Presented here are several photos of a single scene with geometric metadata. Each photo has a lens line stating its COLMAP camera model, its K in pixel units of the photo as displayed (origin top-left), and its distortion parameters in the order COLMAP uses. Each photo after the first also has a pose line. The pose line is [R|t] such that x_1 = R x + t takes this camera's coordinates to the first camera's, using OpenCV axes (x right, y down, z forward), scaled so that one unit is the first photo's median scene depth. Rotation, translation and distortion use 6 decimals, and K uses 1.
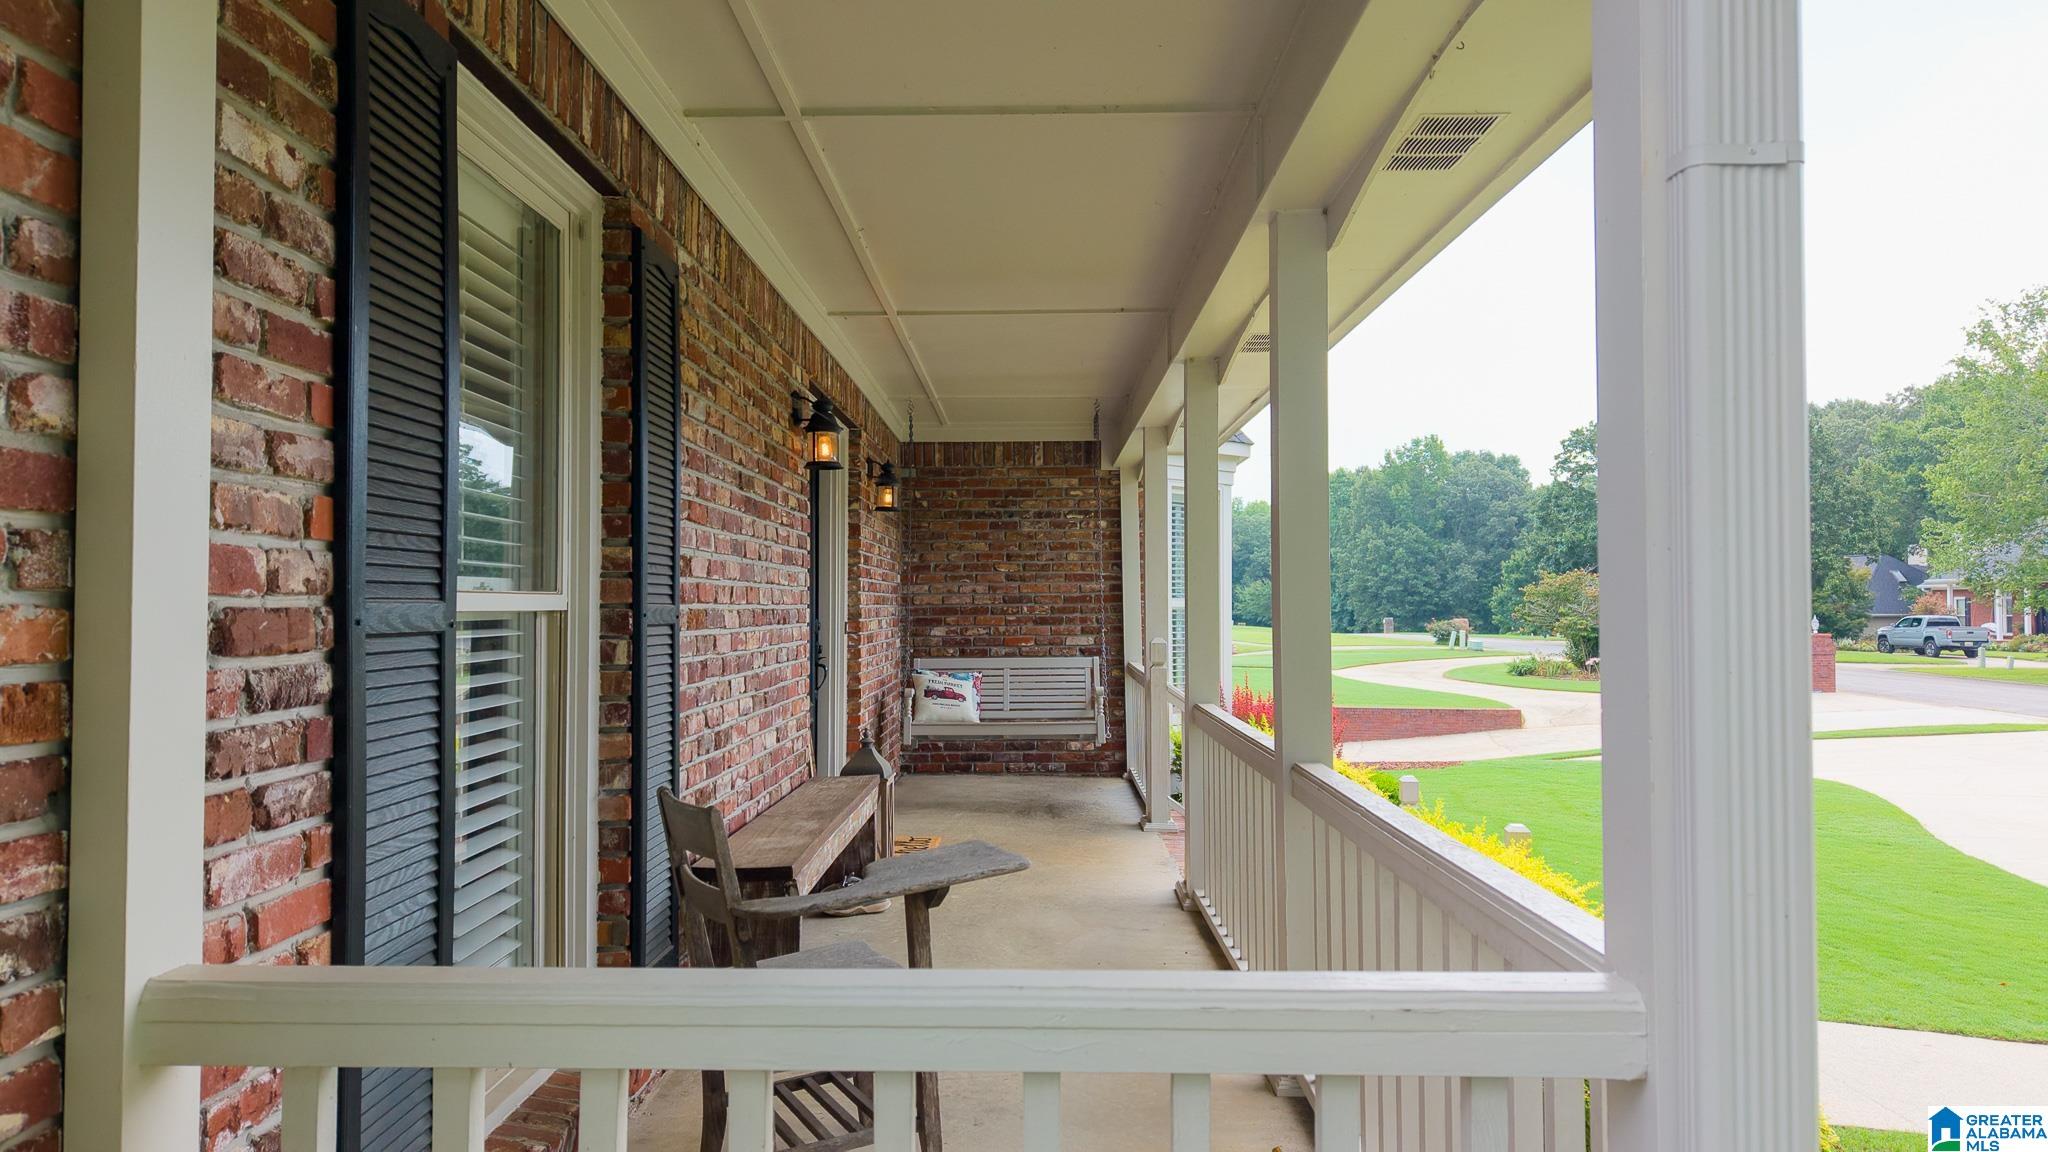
lens RADIAL K [[1341.3, 0, 1040.6], [0, 1341.3, 583.3], [0, 0, 1]] dist [0.003788, -0.017234]
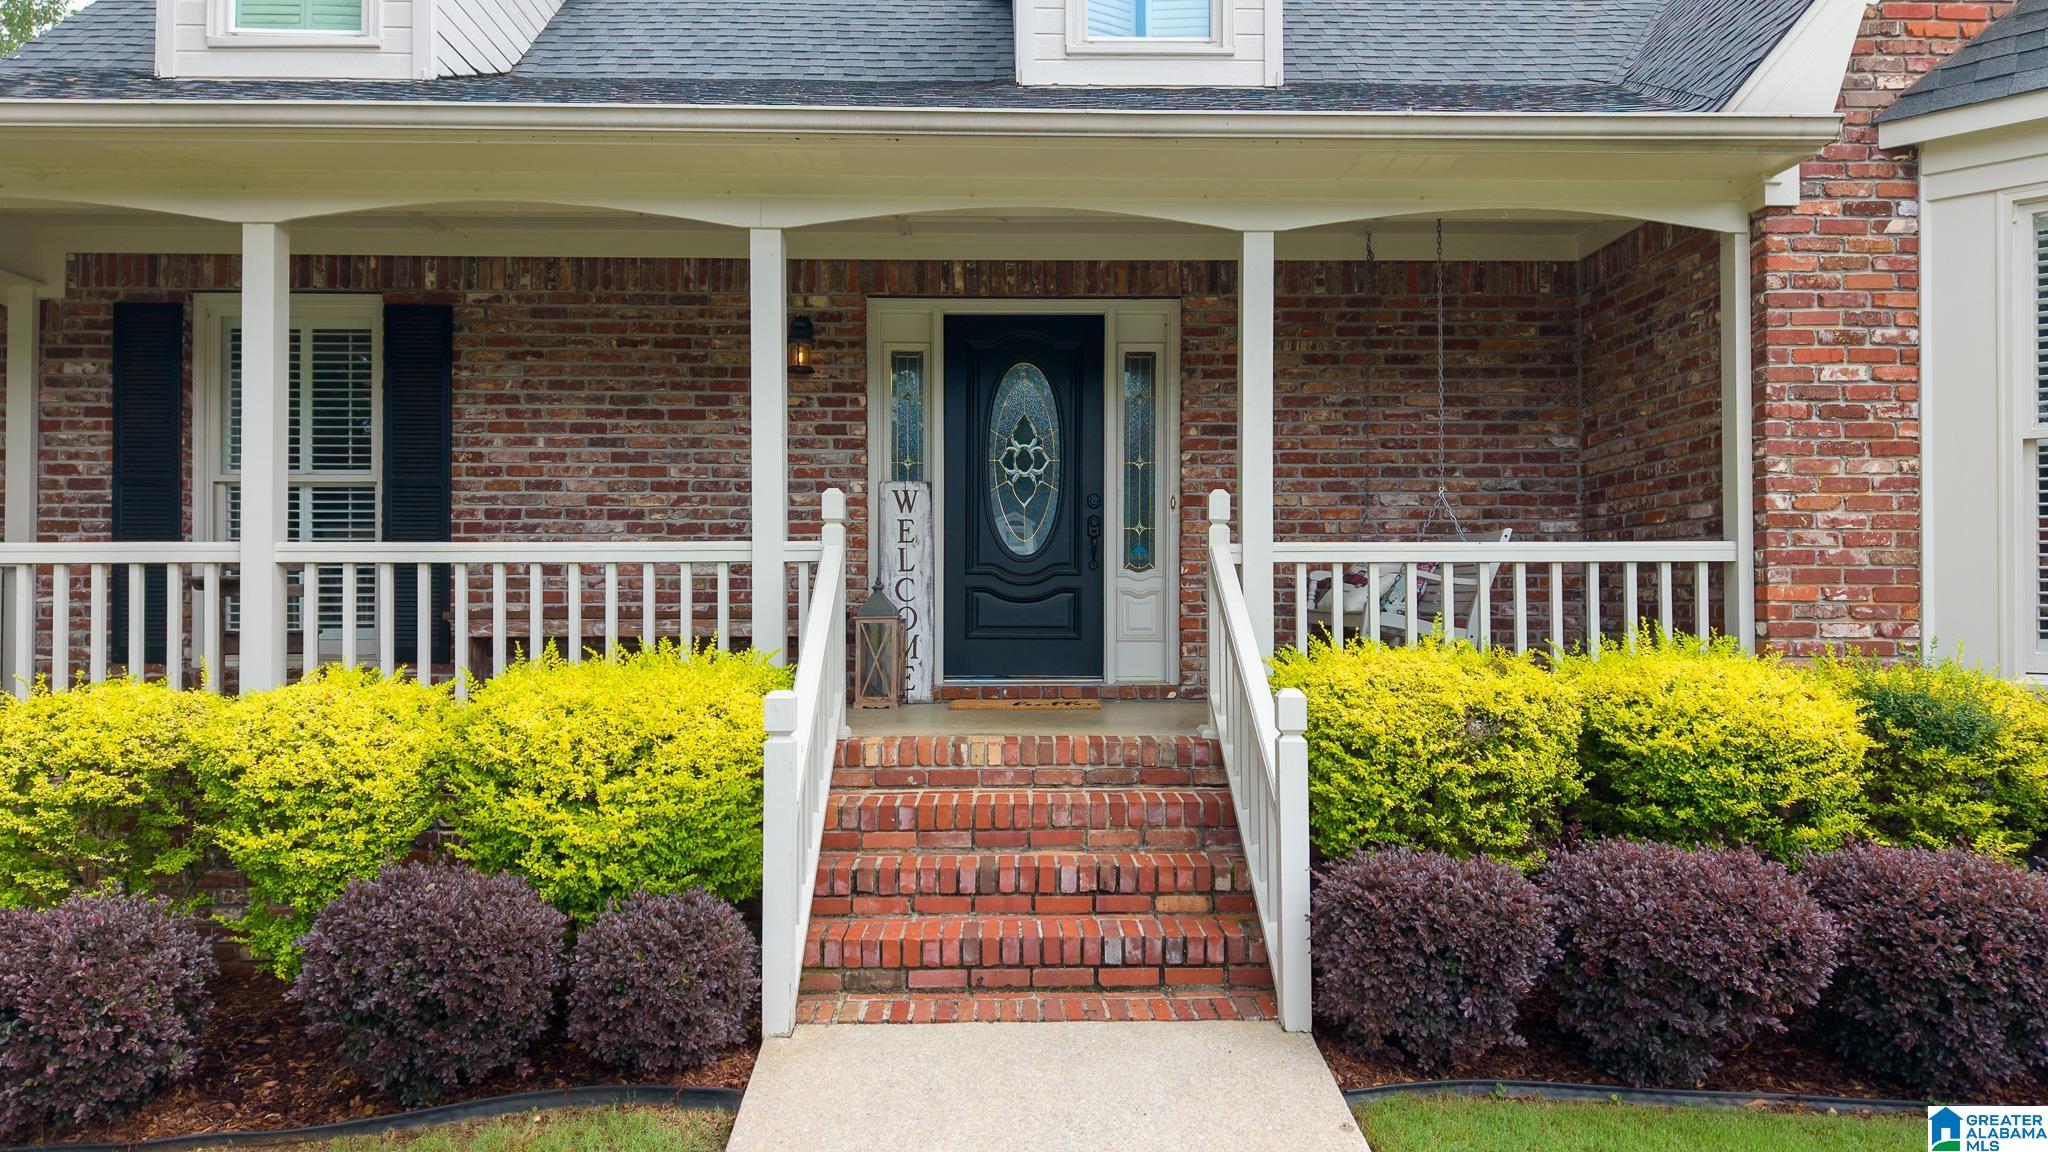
lens RADIAL K [[1341.3, 0, 1031.6], [0, 1341.3, 578.8], [0, 0, 1]] dist [0.003788, -0.017234]
pose [[0.023546, -0.006516, -0.999702, 0.635637], [0.017406, 0.999830, -0.006107, 0.071165], [0.999571, -0.017257, 0.023655, 0.672023]]
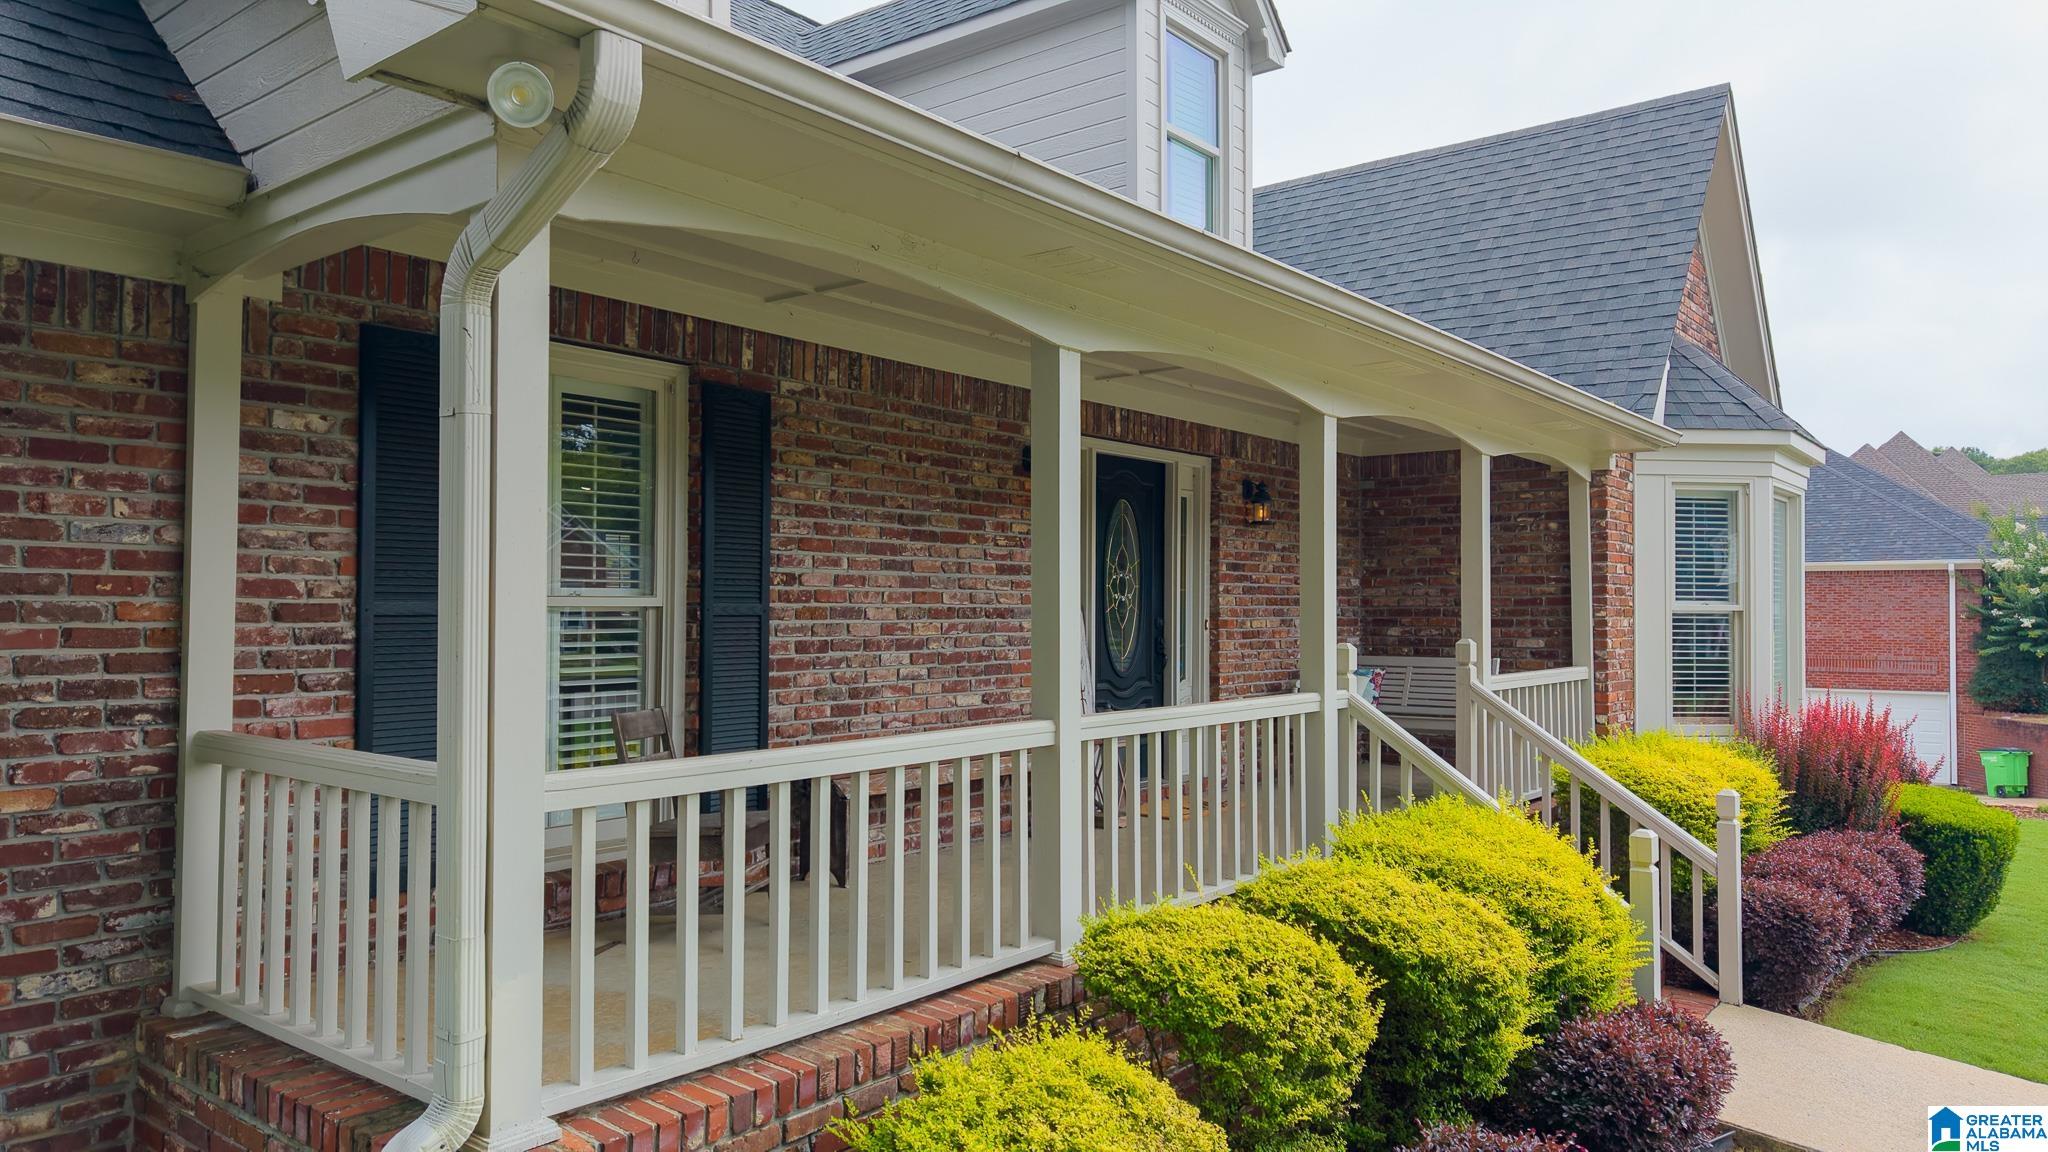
lens RADIAL K [[1341.3, 0, 1023.8], [0, 1341.3, 579.5], [0, 0, 1]] dist [0.003788, -0.017234]
pose [[0.783050, -0.006340, -0.621927, 0.359449], [0.004198, 0.999979, -0.004908, -0.001442], [0.621945, 0.001232, 0.783060, -0.023029]]
